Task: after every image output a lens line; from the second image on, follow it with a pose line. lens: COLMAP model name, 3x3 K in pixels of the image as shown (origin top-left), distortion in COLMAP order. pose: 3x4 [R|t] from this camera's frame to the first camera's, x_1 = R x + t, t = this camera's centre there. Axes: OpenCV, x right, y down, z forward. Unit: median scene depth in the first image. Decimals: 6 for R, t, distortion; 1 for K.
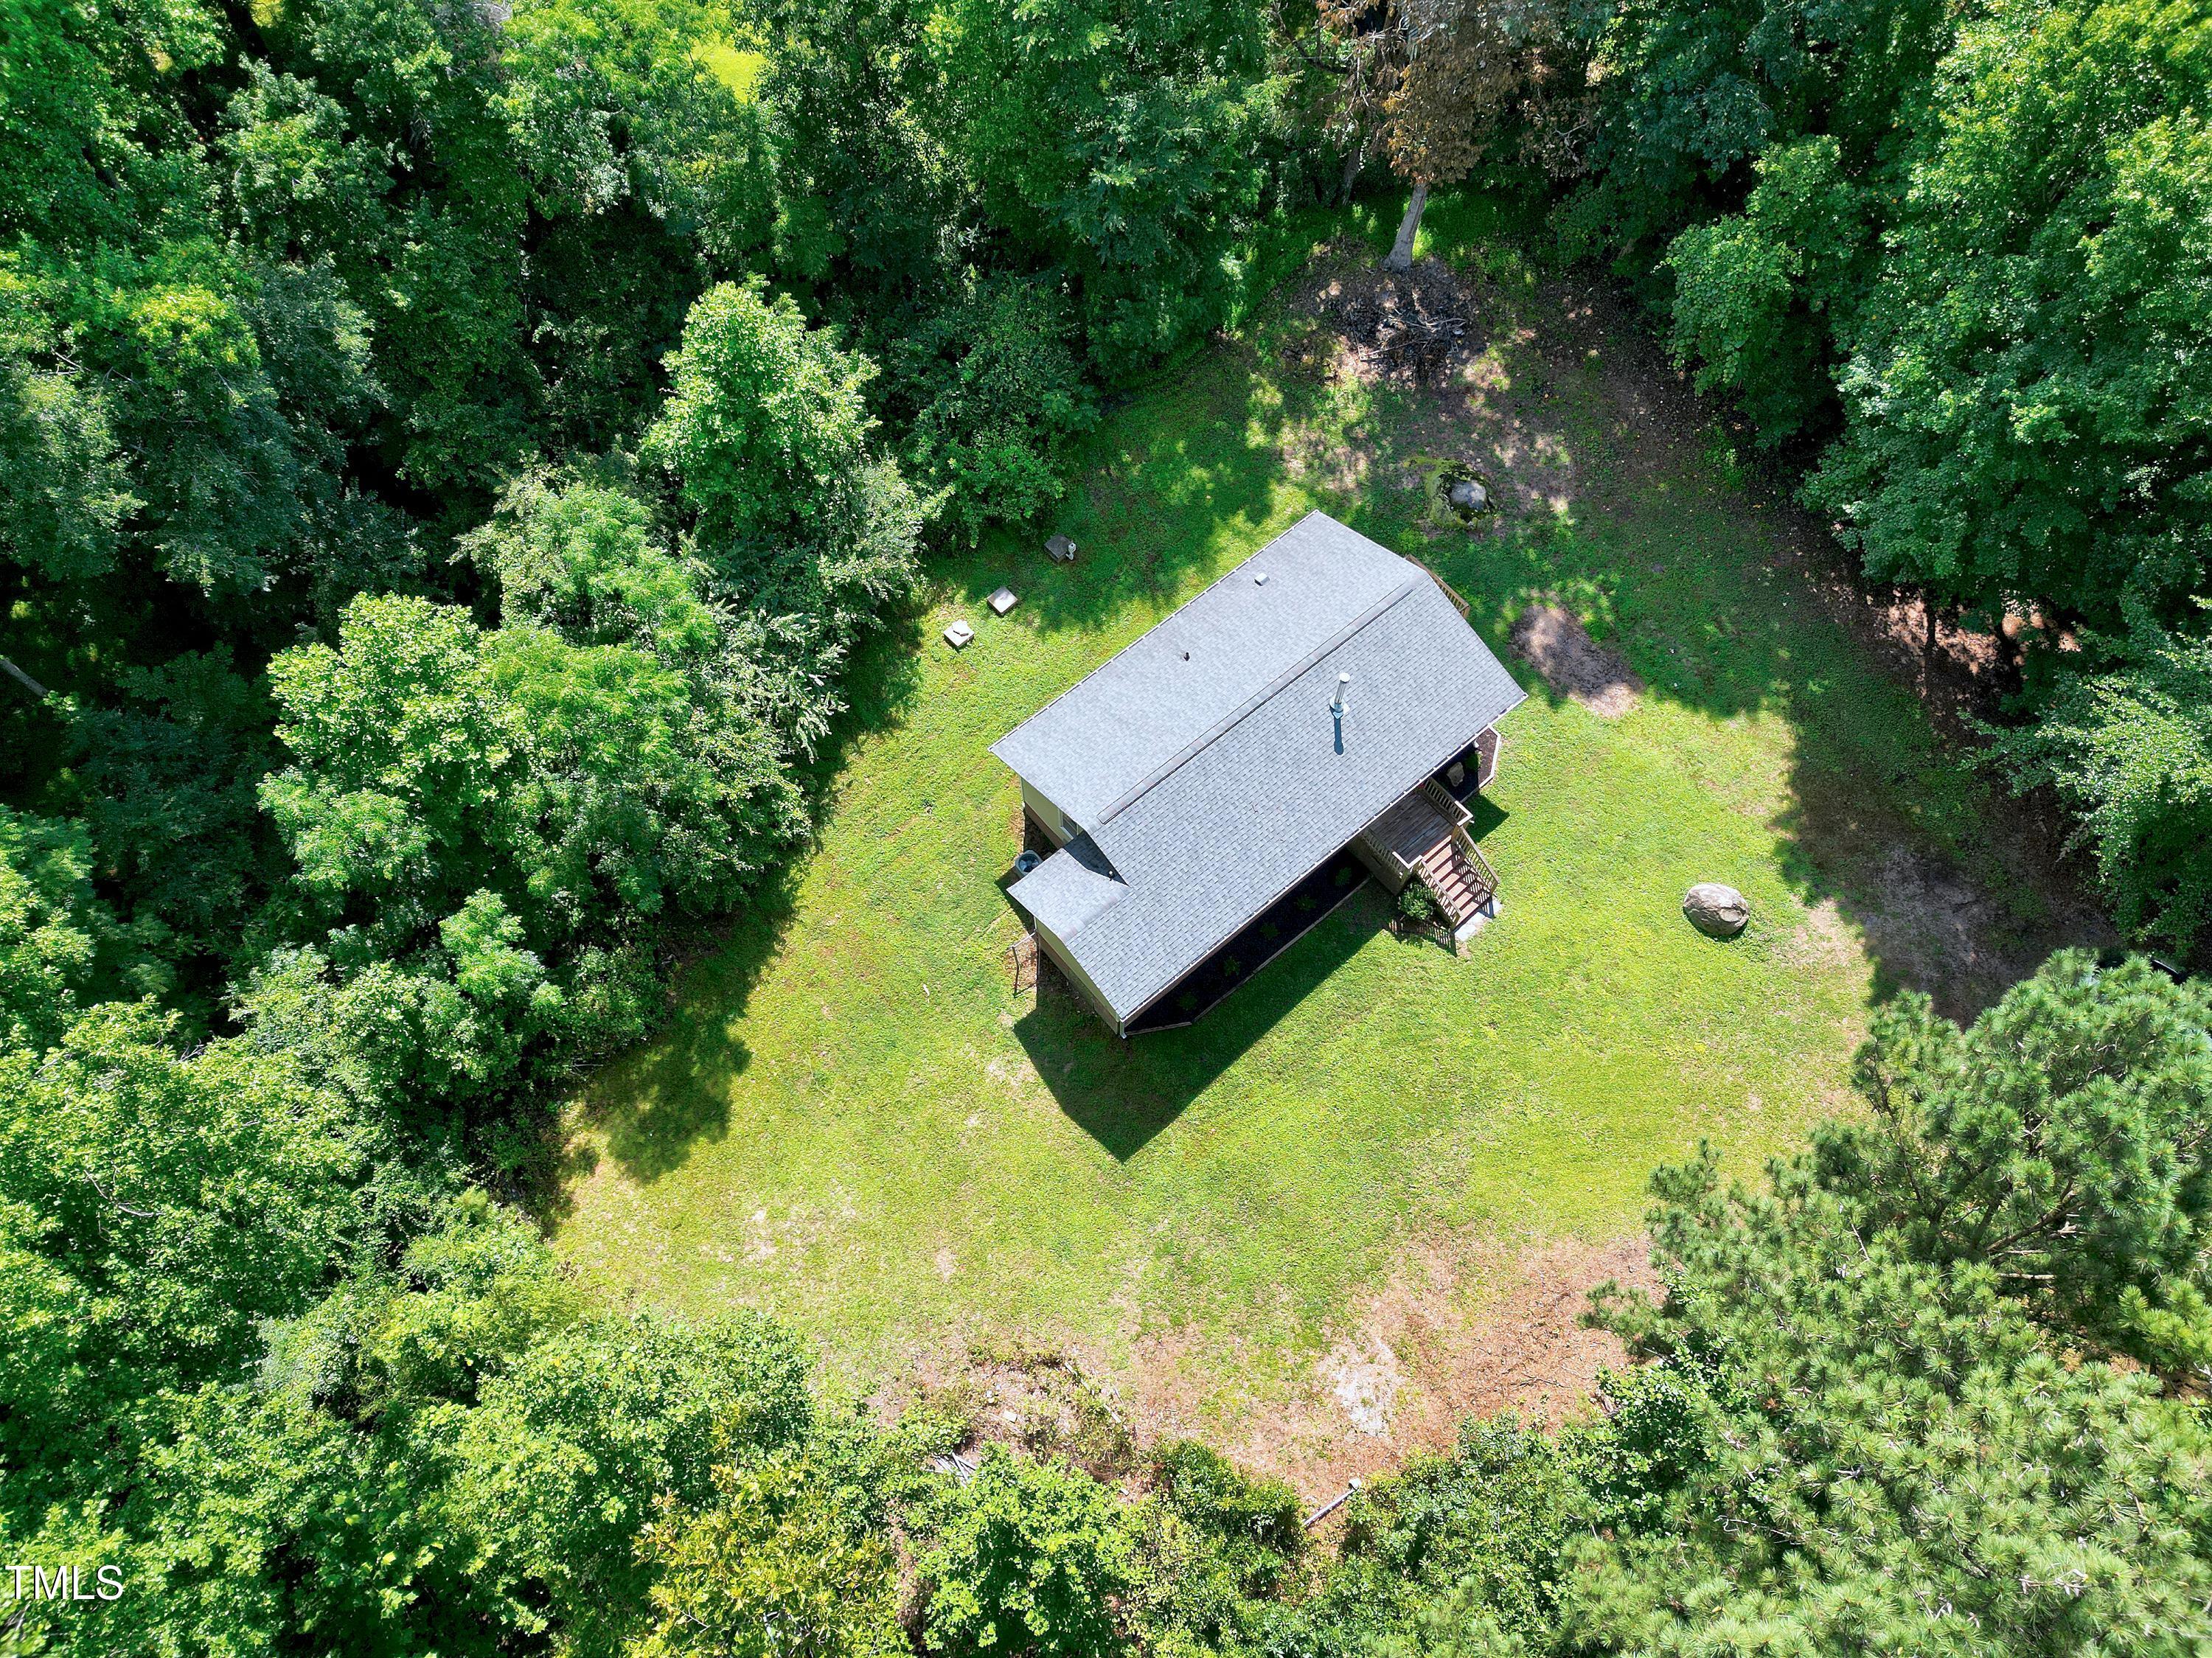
lens RADIAL K [[1556.9, 0, 1098.9], [0, 1556.9, 832.9], [0, 0, 1]] dist [0.055766, -0.051464]
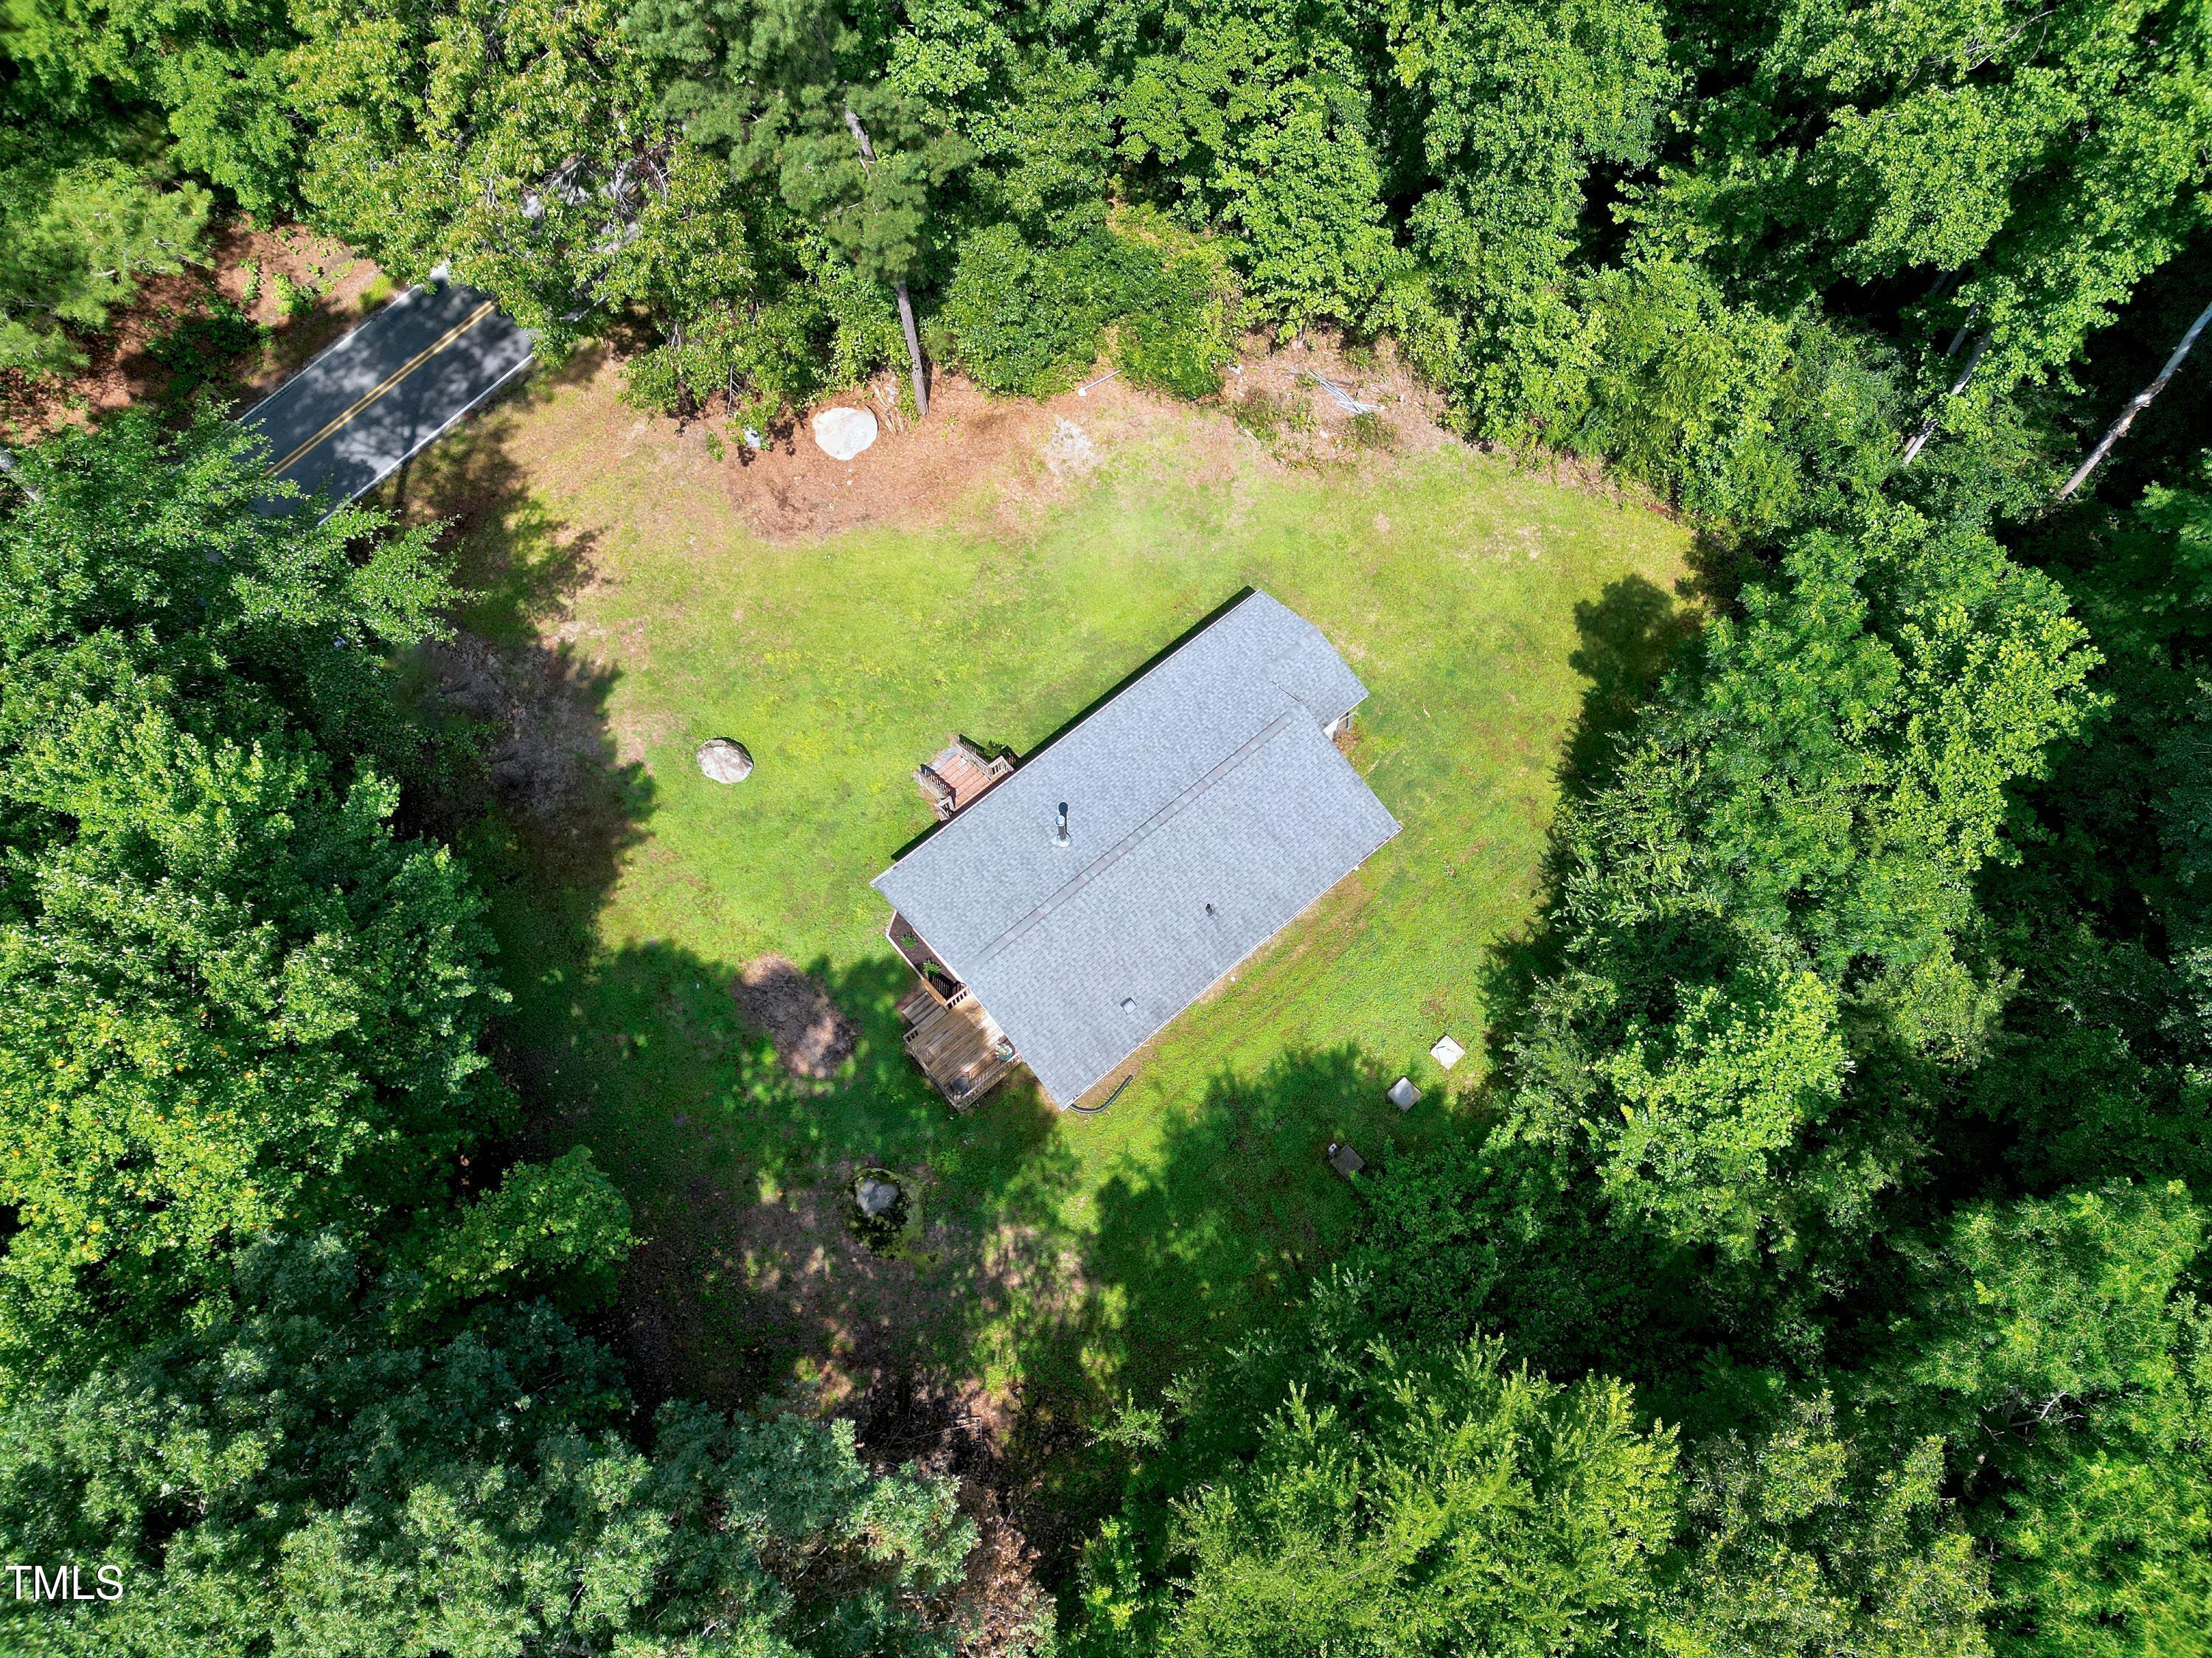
lens RADIAL K [[1556.9, 0, 1106.5], [0, 1556.9, 803.4], [0, 0, 1]] dist [0.055766, -0.051464]
pose [[-0.999649, 0.009826, 0.024619, 0.095480], [0.012574, -0.641838, 0.766737, -0.822549], [0.023335, 0.766777, 0.641489, 0.320062]]
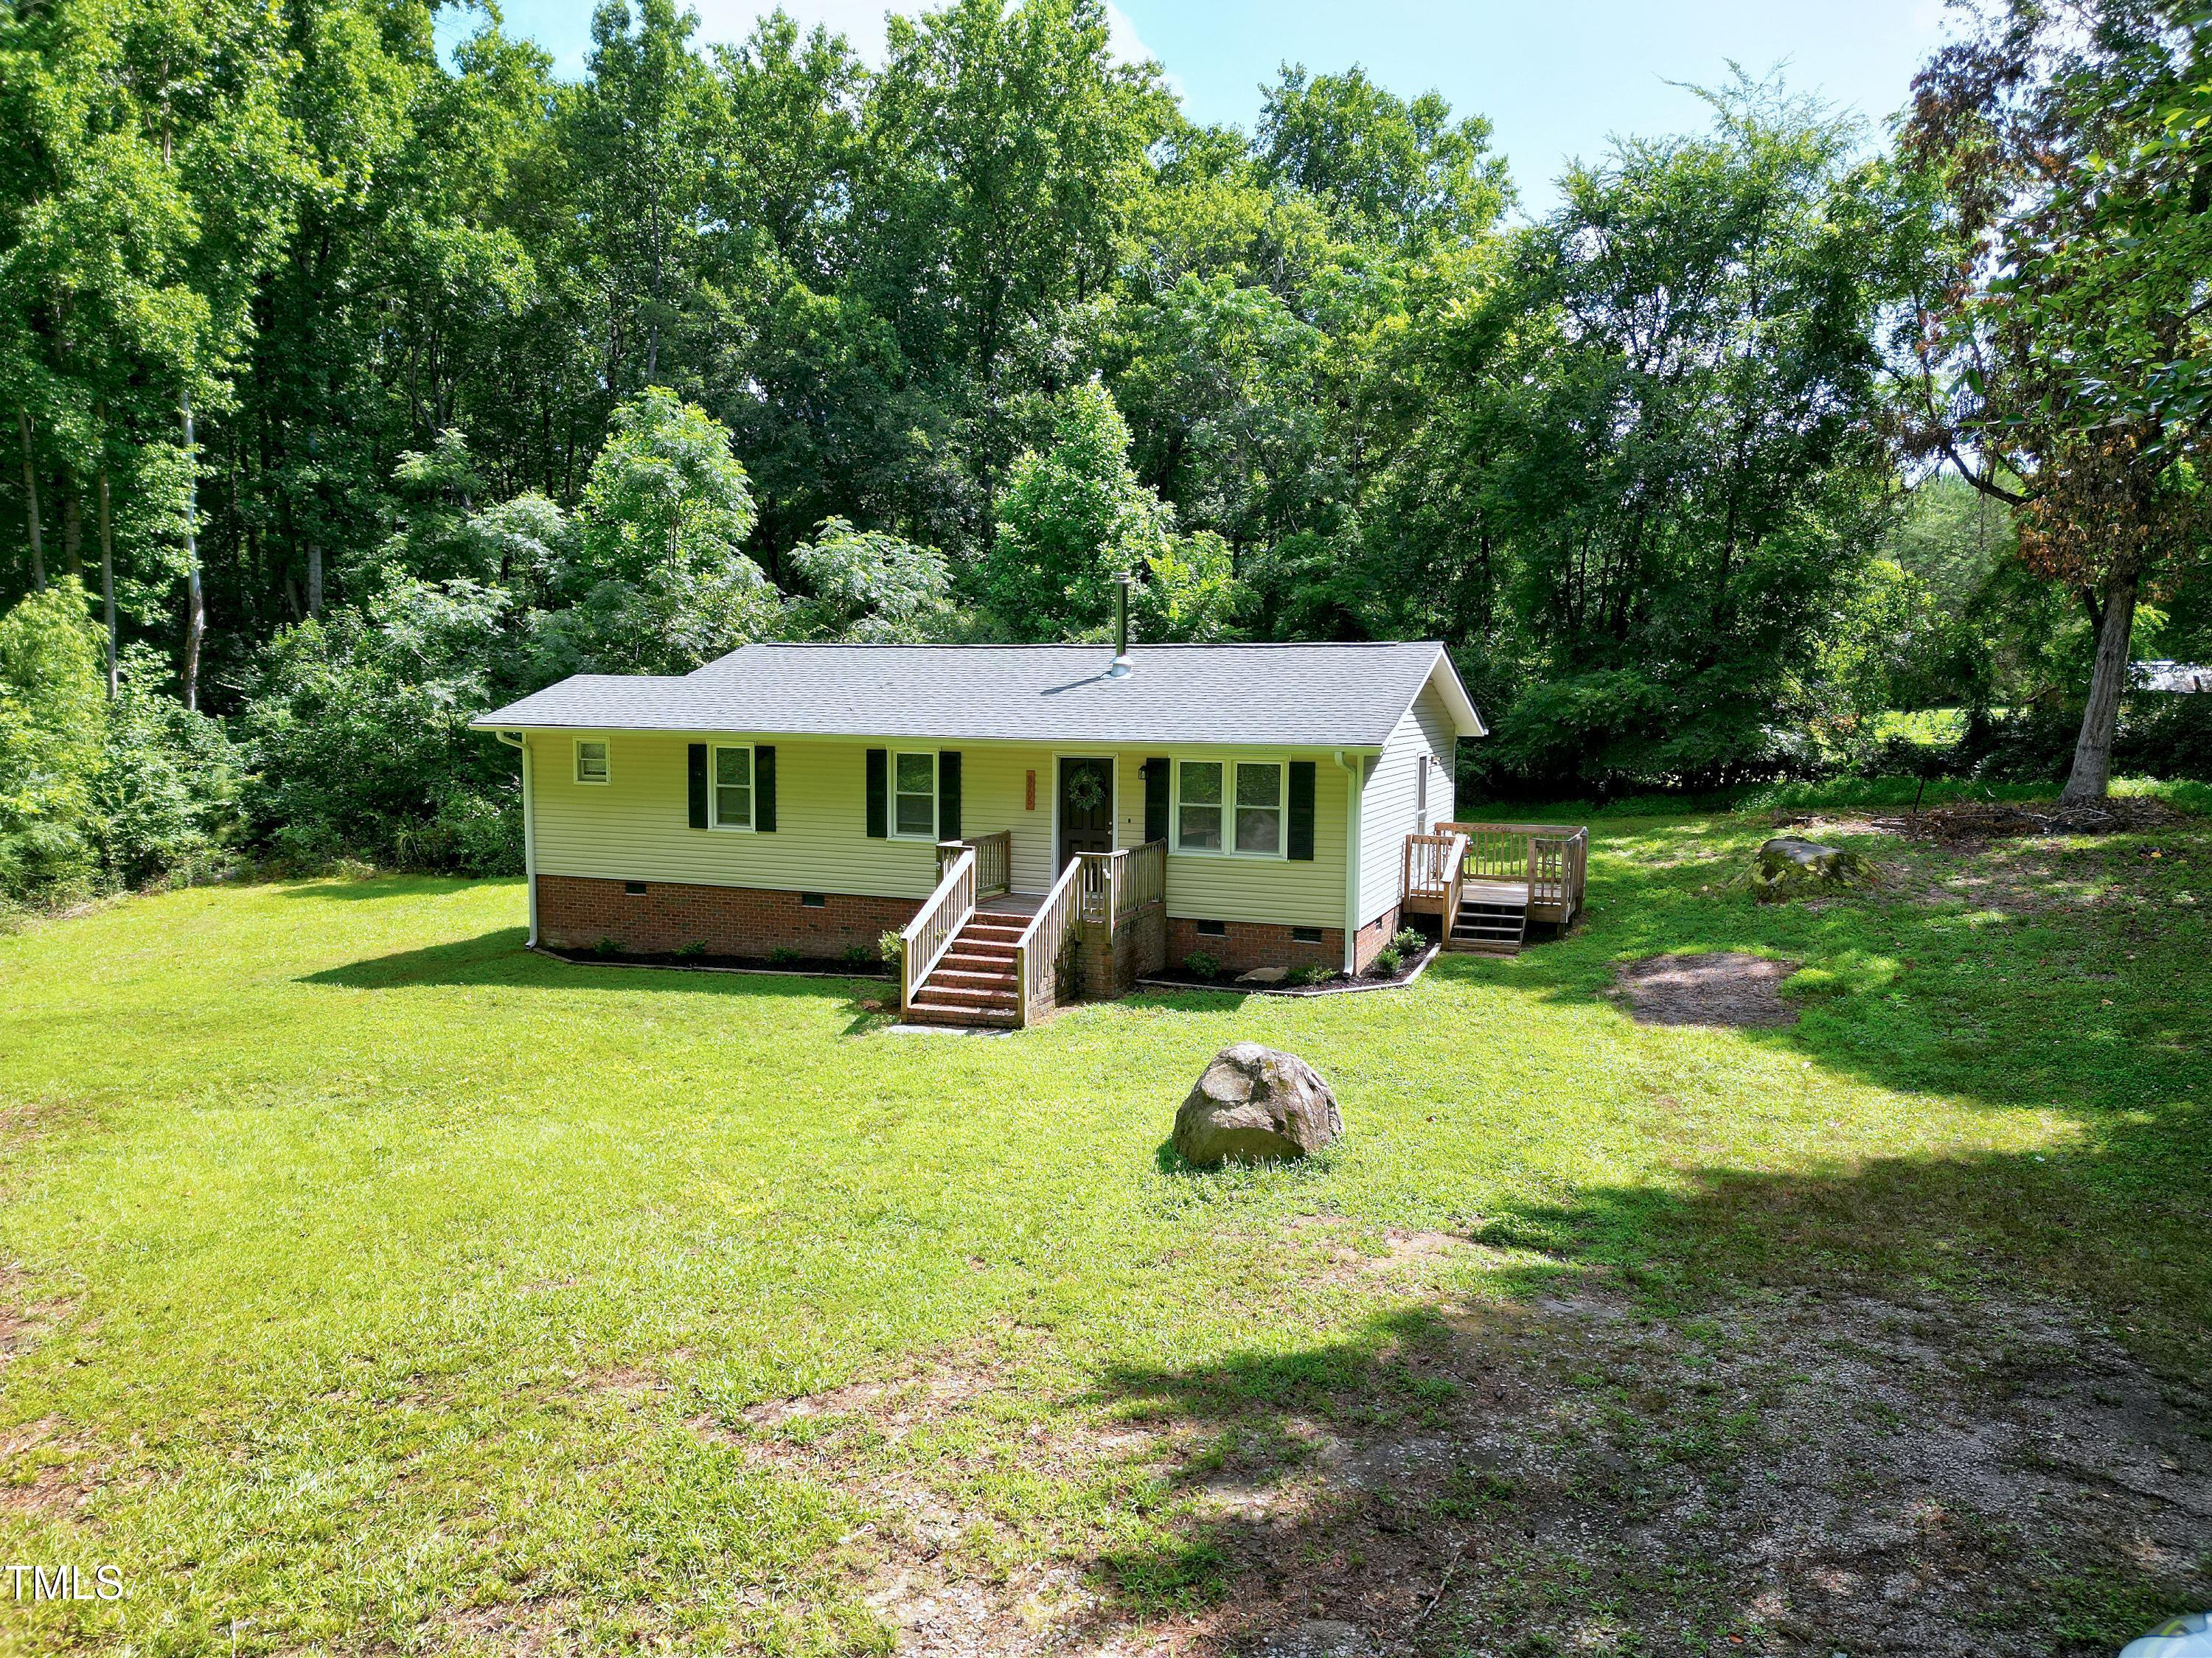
lens RADIAL K [[1556.9, 0, 1098.7], [0, 1556.9, 803.4], [0, 0, 1]] dist [0.055766, -0.051464]
pose [[0.454253, 0.081143, -0.887170, 0.635102], [-0.808890, 0.454850, -0.372570, 0.151542], [0.373297, 0.886864, 0.272253, 0.861211]]
